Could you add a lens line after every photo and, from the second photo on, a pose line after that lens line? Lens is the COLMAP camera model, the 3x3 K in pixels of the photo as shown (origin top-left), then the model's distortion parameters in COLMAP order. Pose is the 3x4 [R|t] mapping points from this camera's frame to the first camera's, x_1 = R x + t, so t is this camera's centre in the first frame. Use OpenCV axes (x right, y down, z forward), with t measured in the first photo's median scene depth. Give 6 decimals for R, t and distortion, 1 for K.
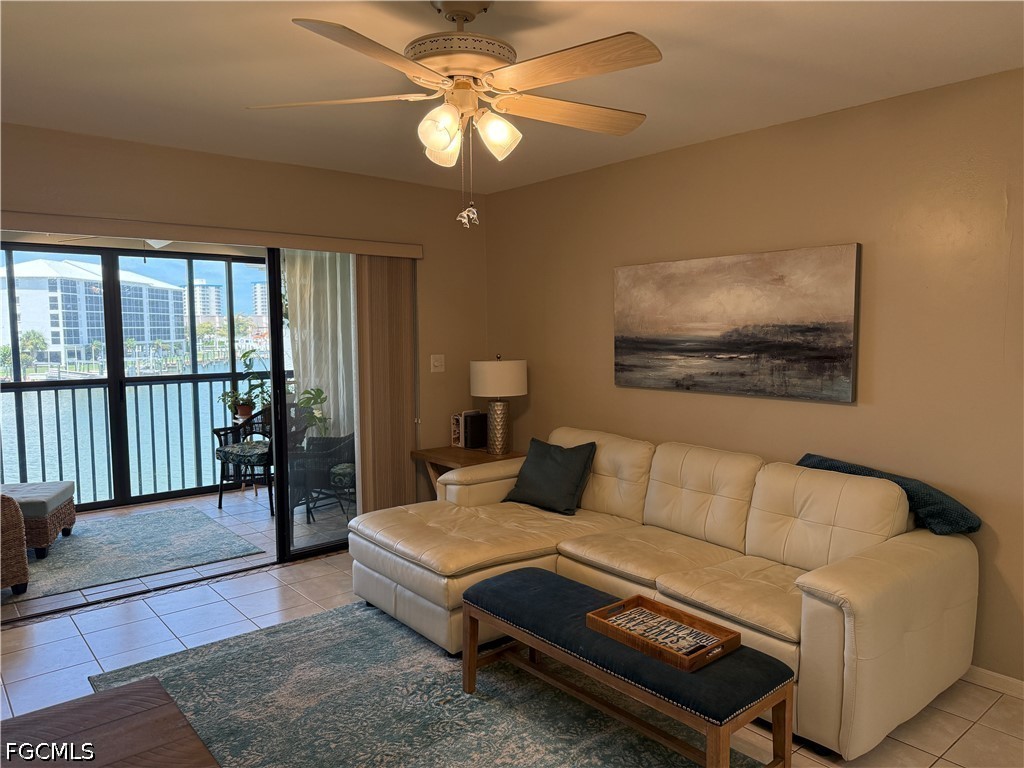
lens RADIAL K [[712.5, 0, 517.5], [0, 712.5, 387.3], [0, 0, 1]] dist [0.104358, -0.158073]
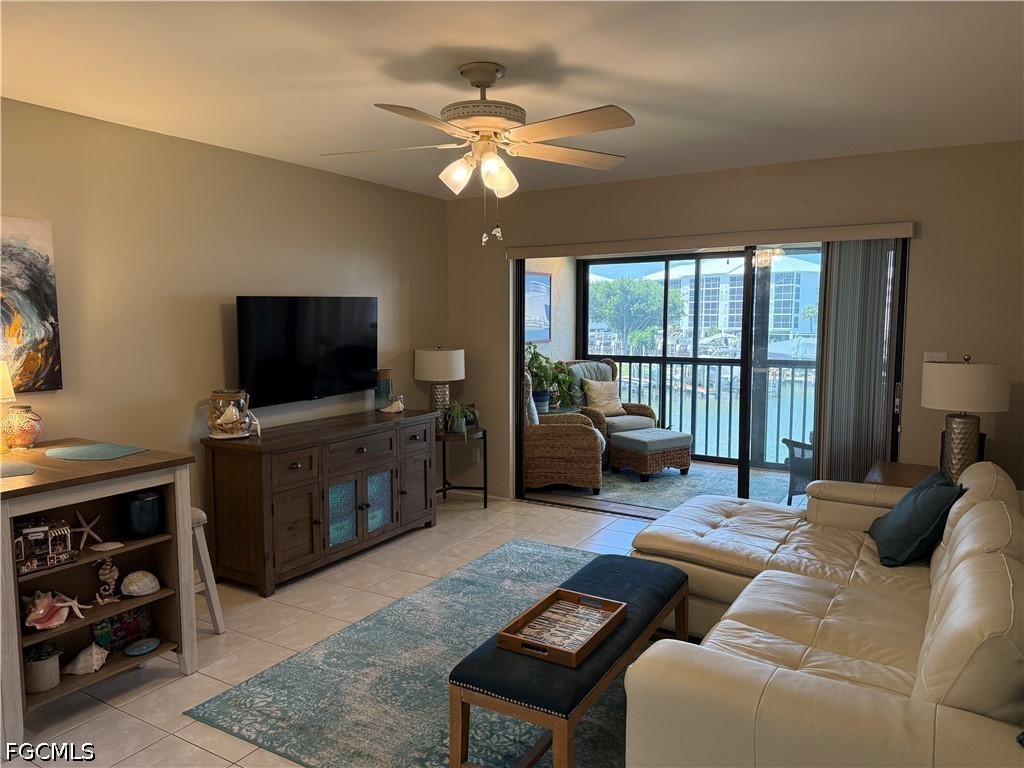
lens RADIAL K [[709.6, 0, 510.4], [0, 709.6, 387.3], [0, 0, 1]] dist [0.143413, -0.228939]
pose [[0.318625, 0.099846, -0.942608, 0.520589], [-0.082346, 0.993593, 0.077412, -0.030831], [0.944297, 0.052954, 0.324805, 0.277433]]
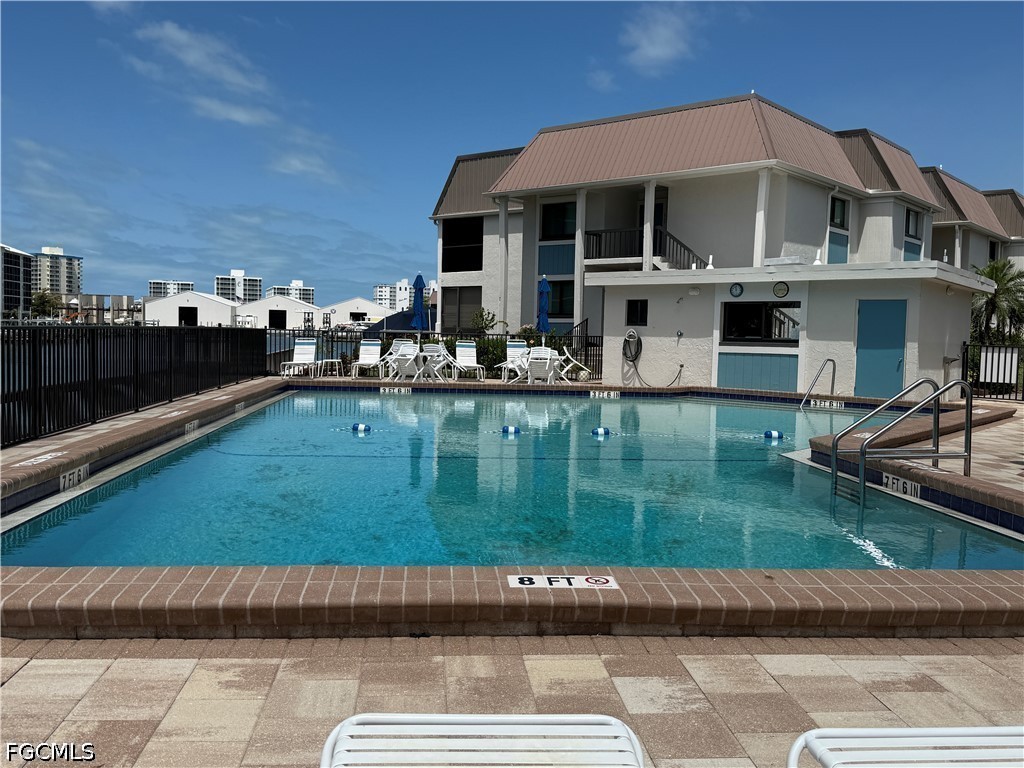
lens RADIAL K [[909.9, 0, 504.4], [0, 909.9, 380.8], [0, 0, 1]] dist [0.130020, -0.238873]
pose [[0.983442, 0.018973, 0.180228, -2.605395], [-0.013660, 0.999436, -0.030678, 1.431858], [-0.180708, 0.027708, 0.983146, -7.100176]]
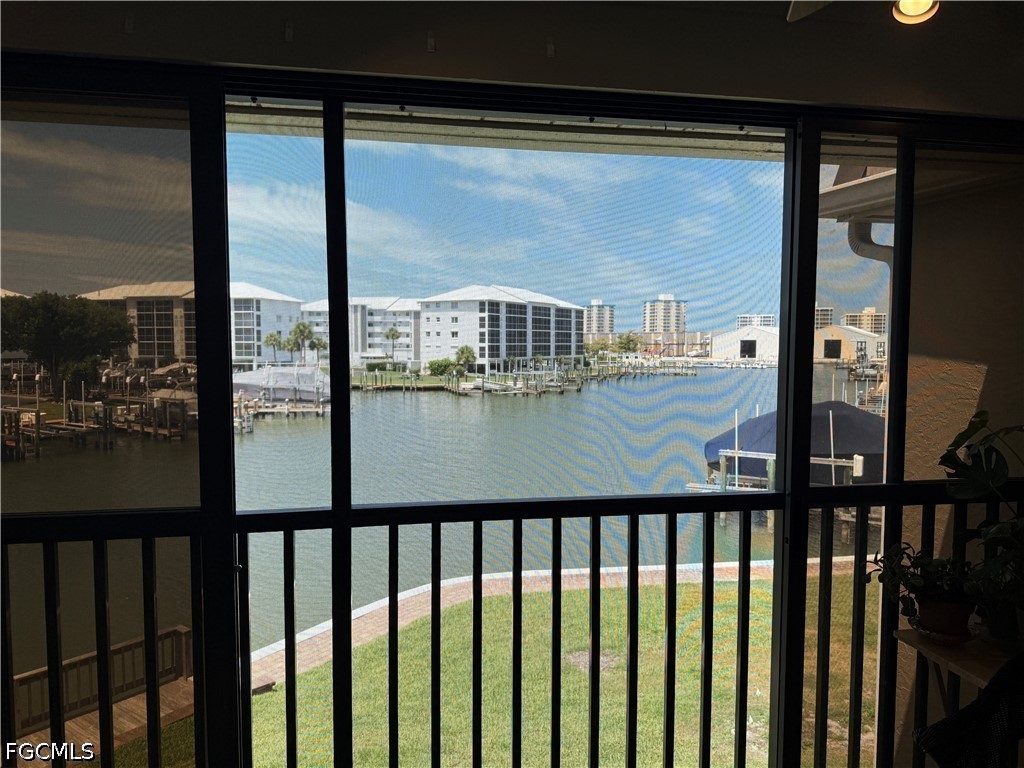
lens RADIAL K [[712.5, 0, 517.5], [0, 712.5, 387.3], [0, 0, 1]] dist [0.104358, -0.158073]
pose [[0.868578, 0.036233, -0.494226, -0.507353], [-0.047556, 0.998815, -0.010352, -0.068481], [0.493265, 0.032495, 0.869272, 0.836858]]
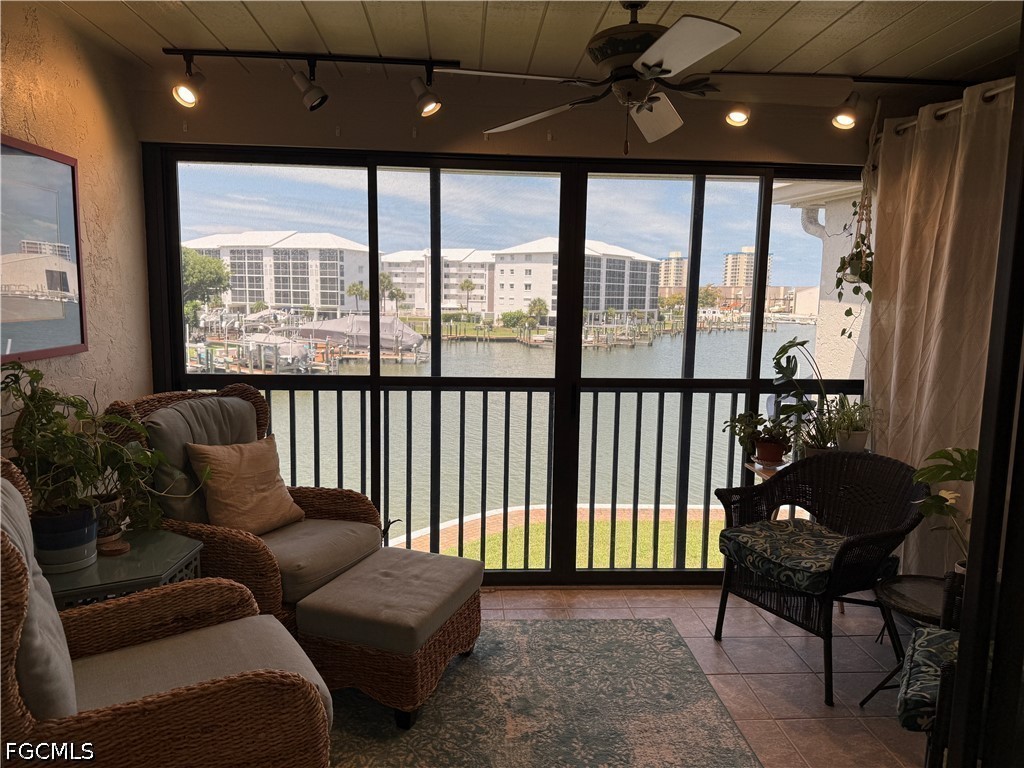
lens RADIAL K [[709.6, 0, 510.4], [0, 709.6, 387.3], [0, 0, 1]] dist [0.143413, -0.228939]
pose [[0.806969, 0.093398, -0.583162, -0.291365], [-0.070357, 0.995588, 0.062092, -0.047459], [0.586388, -0.009077, 0.809979, 0.582695]]
